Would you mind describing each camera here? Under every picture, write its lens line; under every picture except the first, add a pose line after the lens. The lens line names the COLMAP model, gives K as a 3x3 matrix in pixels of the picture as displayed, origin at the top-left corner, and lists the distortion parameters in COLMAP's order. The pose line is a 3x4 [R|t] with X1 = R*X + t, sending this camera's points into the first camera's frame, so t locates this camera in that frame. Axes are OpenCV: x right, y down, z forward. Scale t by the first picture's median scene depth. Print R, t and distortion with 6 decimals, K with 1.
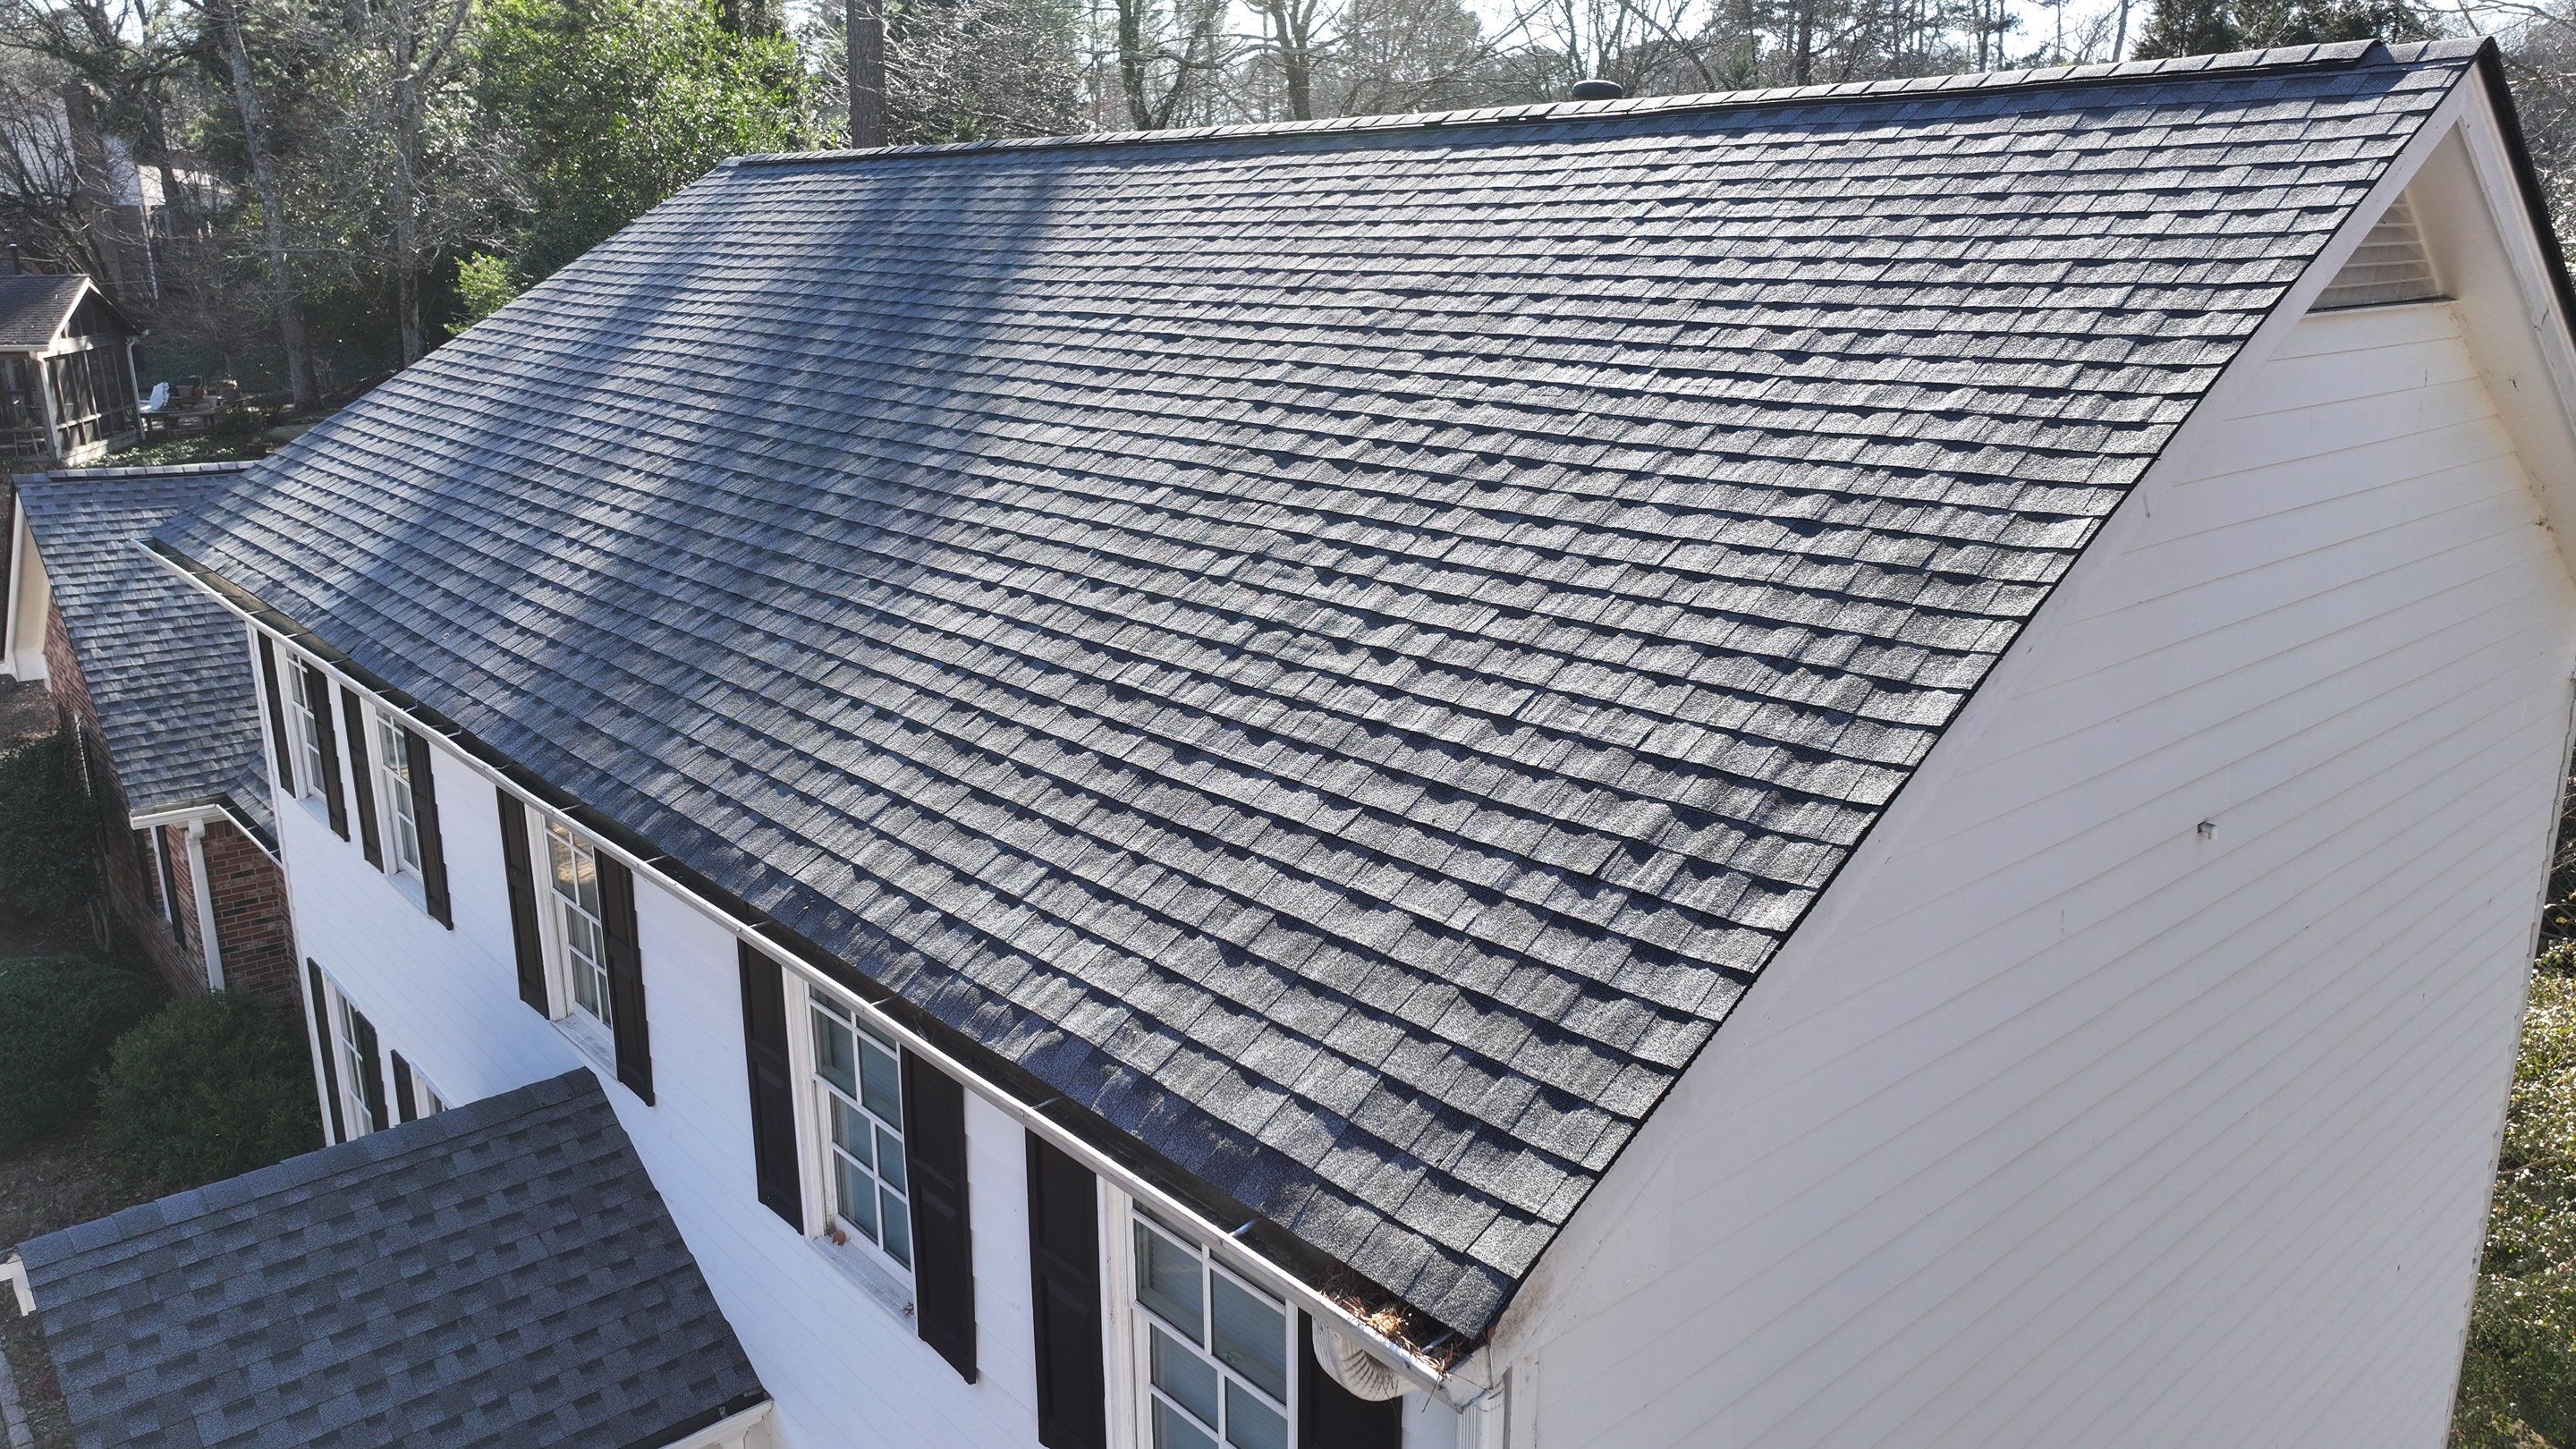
lens RADIAL K [[1798.2, 0, 1291.4], [0, 1798.2, 722.2], [0, 0, 1]] dist [0.000724, 0.014824]
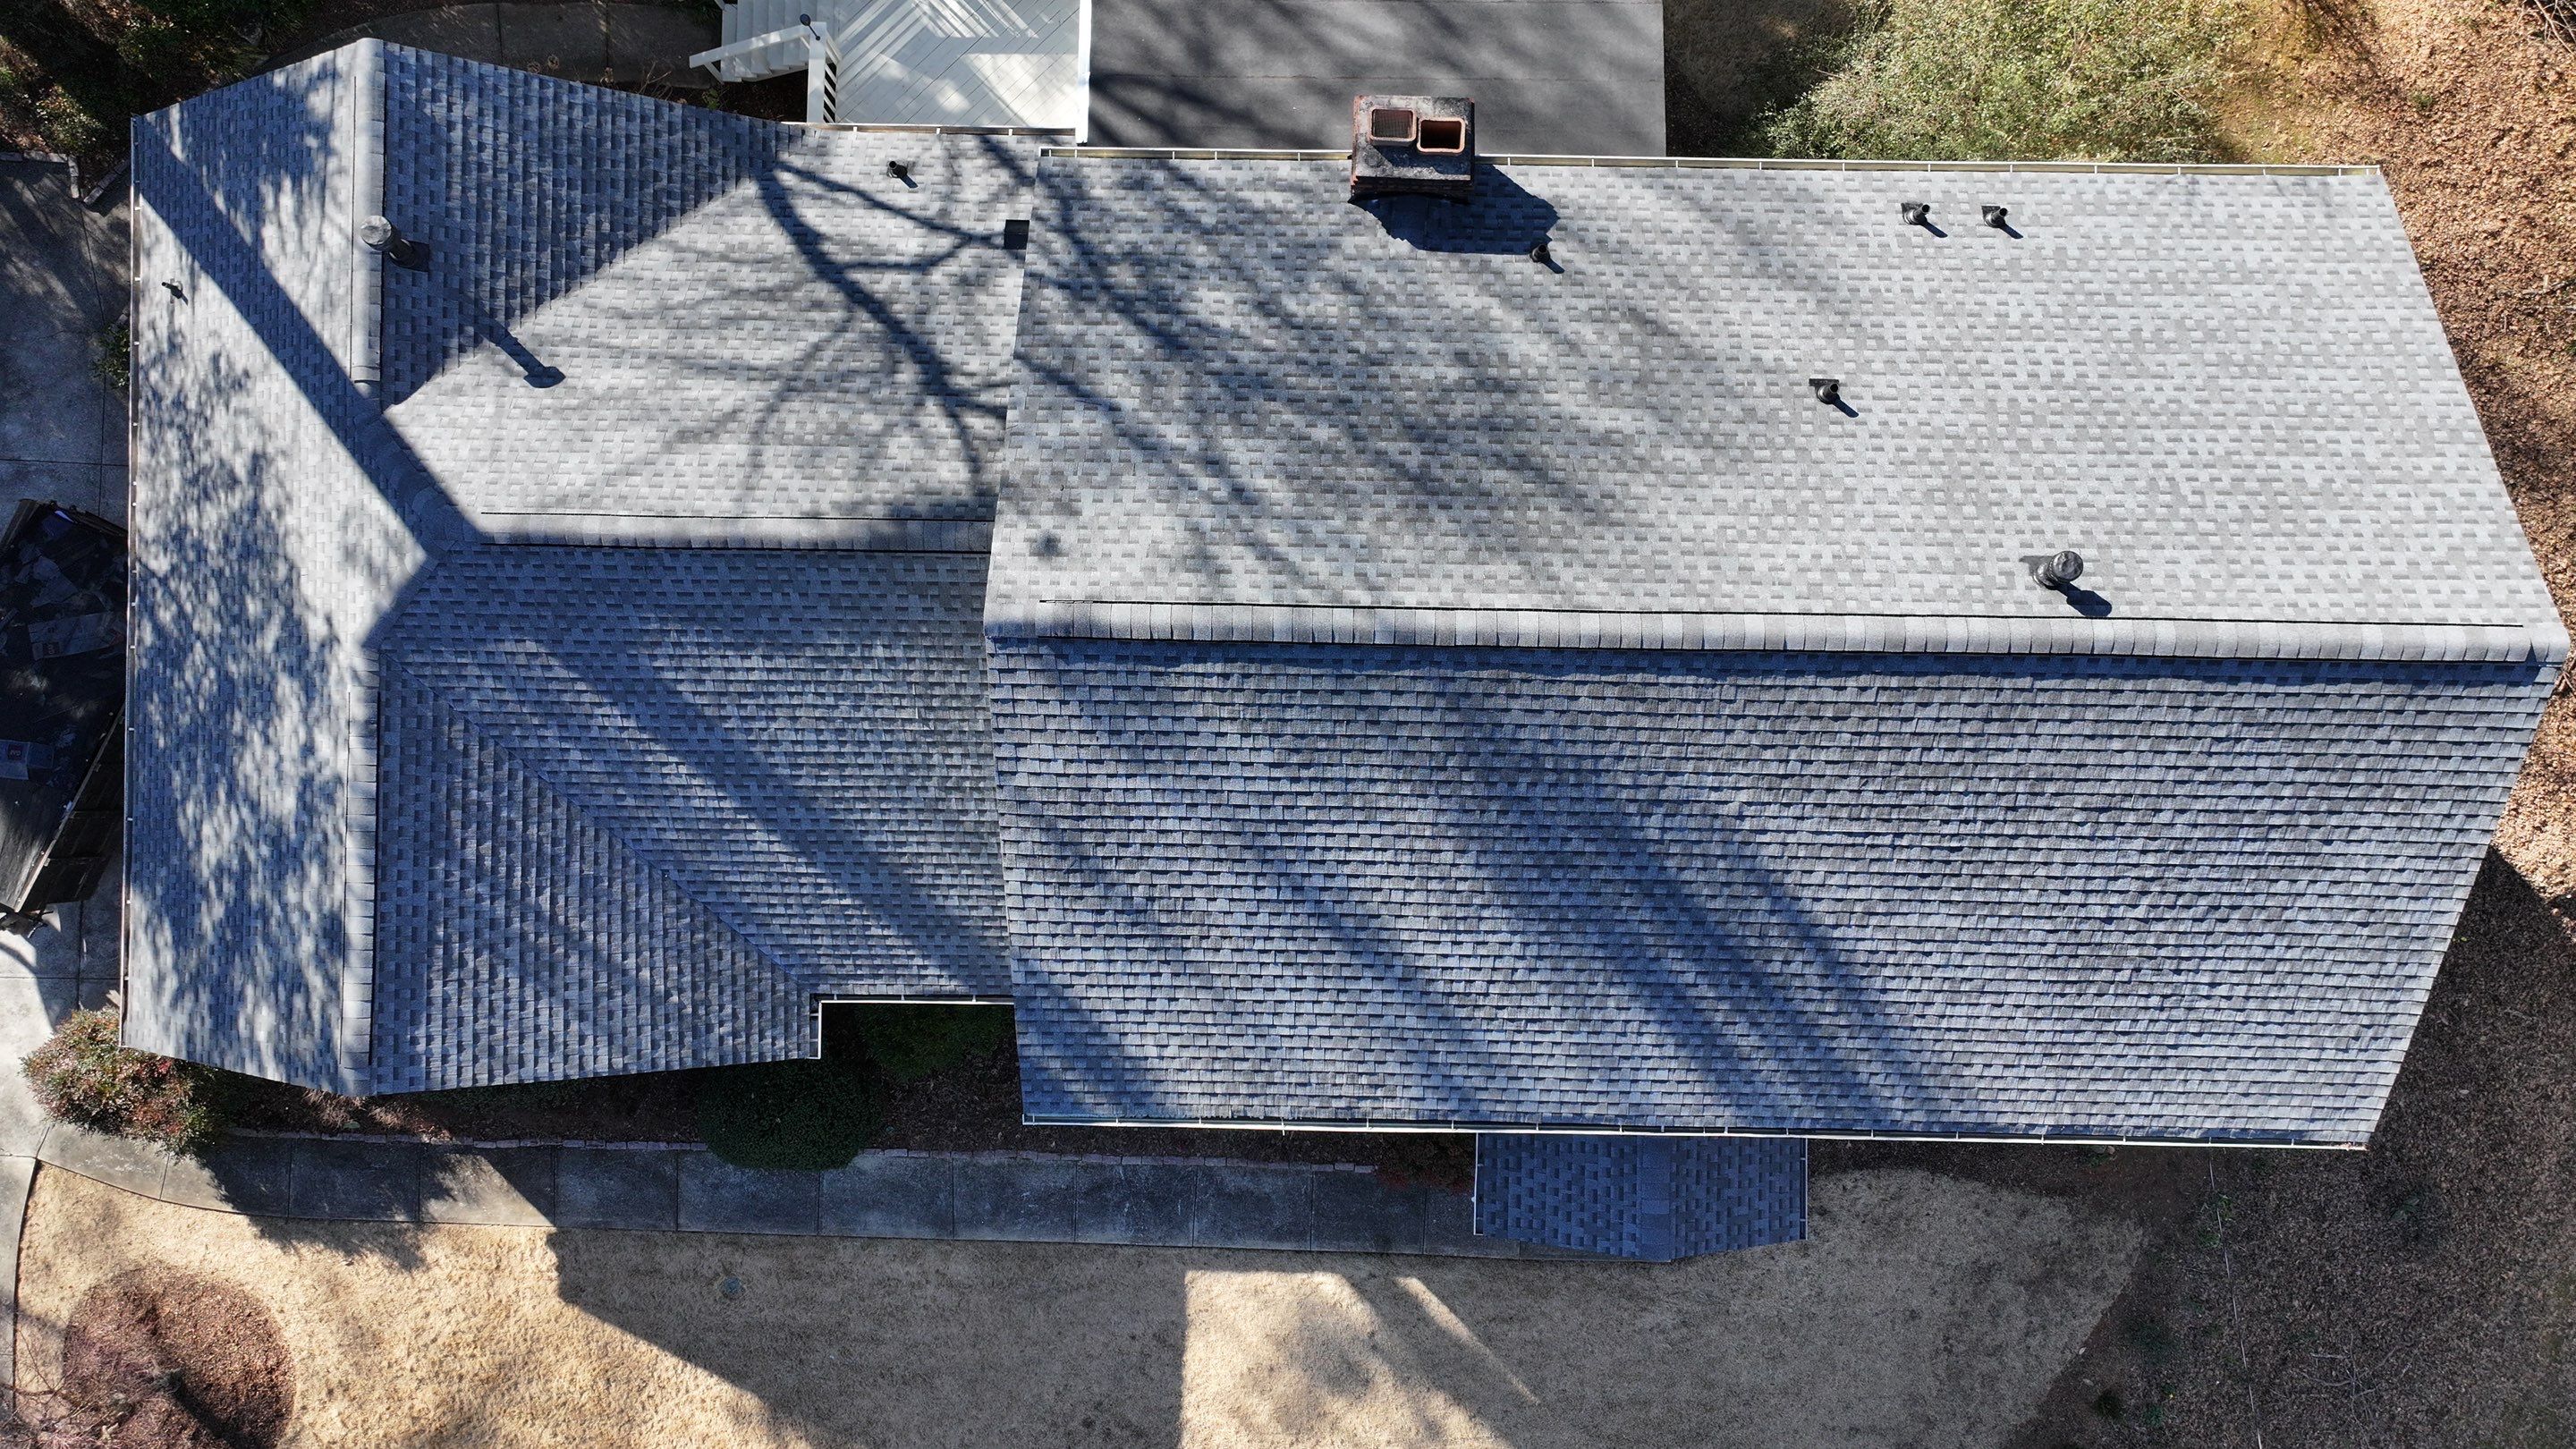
lens RADIAL K [[1798.2, 0, 1301.9], [0, 1798.2, 709.2], [0, 0, 1]] dist [0.000724, 0.014824]
pose [[0.672743, -0.739788, 0.011438, -0.760644], [0.191074, 0.188651, 0.963276, -3.796056], [-0.714778, -0.645852, 0.268268, 1.849530]]
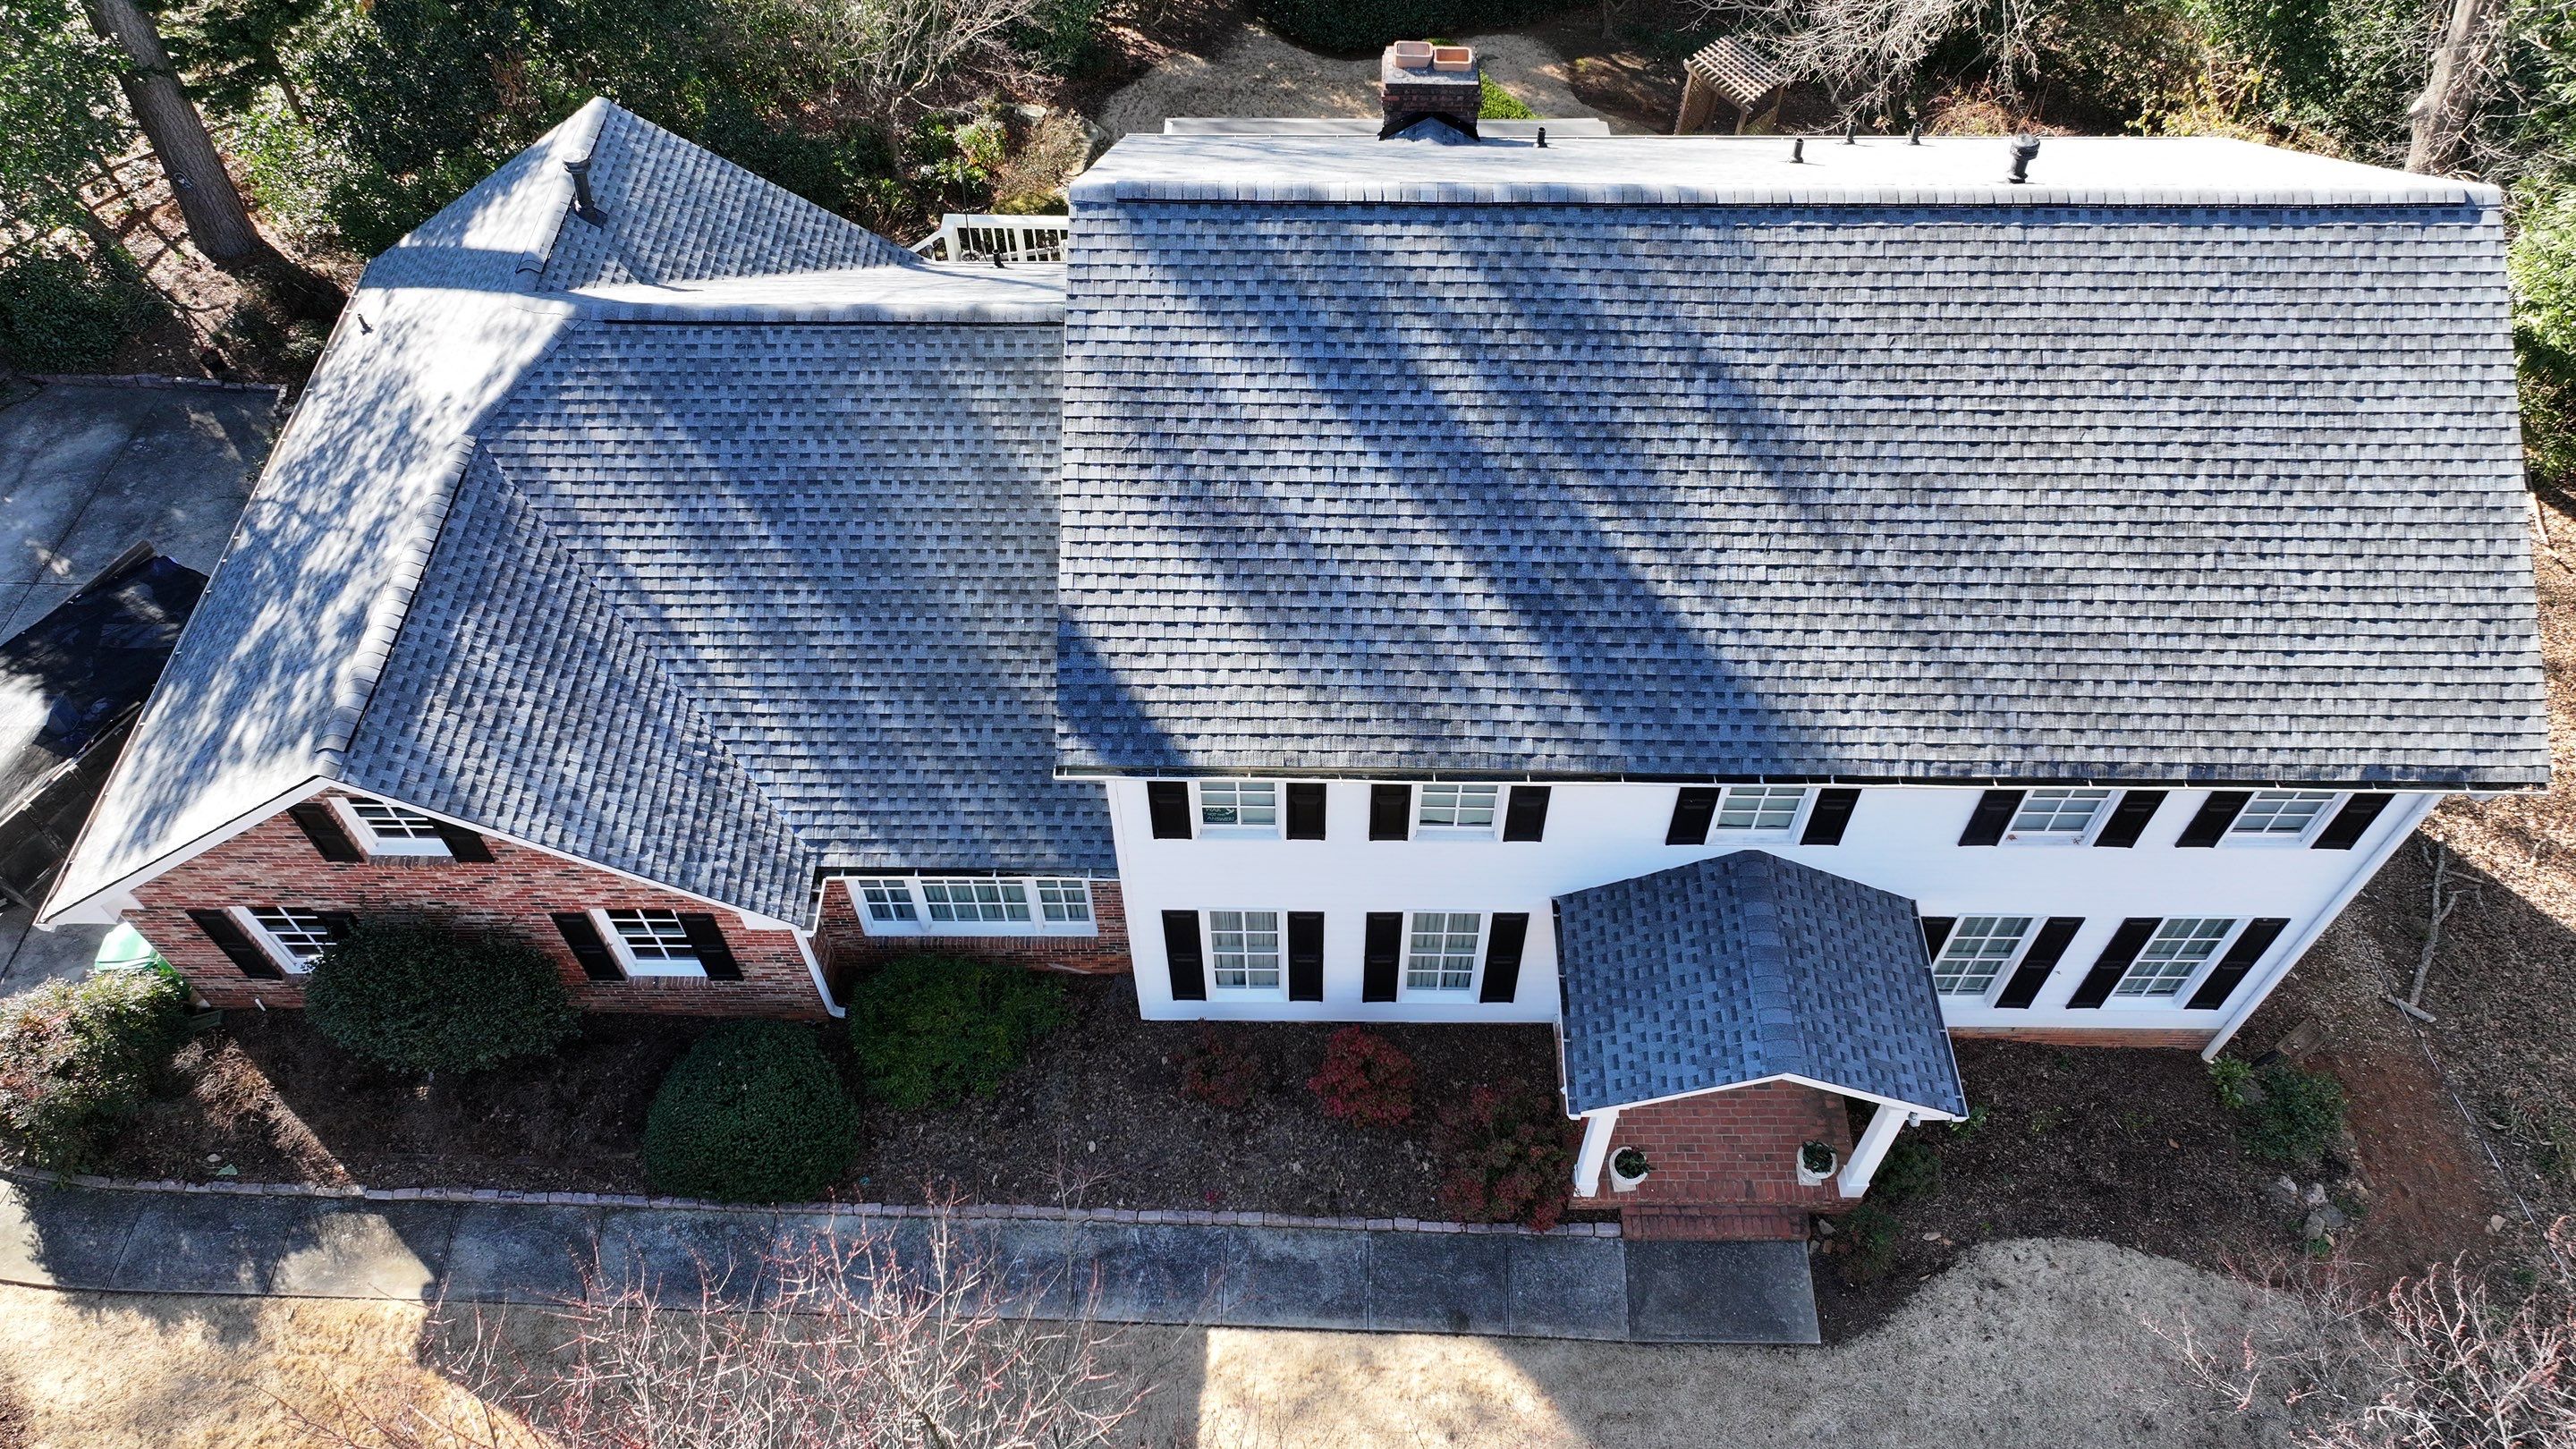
lens RADIAL K [[1798.2, 0, 1301.6], [0, 1798.2, 719.5], [0, 0, 1]] dist [0.000724, 0.014824]
pose [[0.666814, -0.588711, 0.456922, -2.837746], [0.196136, 0.730158, 0.654522, -2.393256], [-0.718950, -0.346826, 0.602348, 0.430309]]
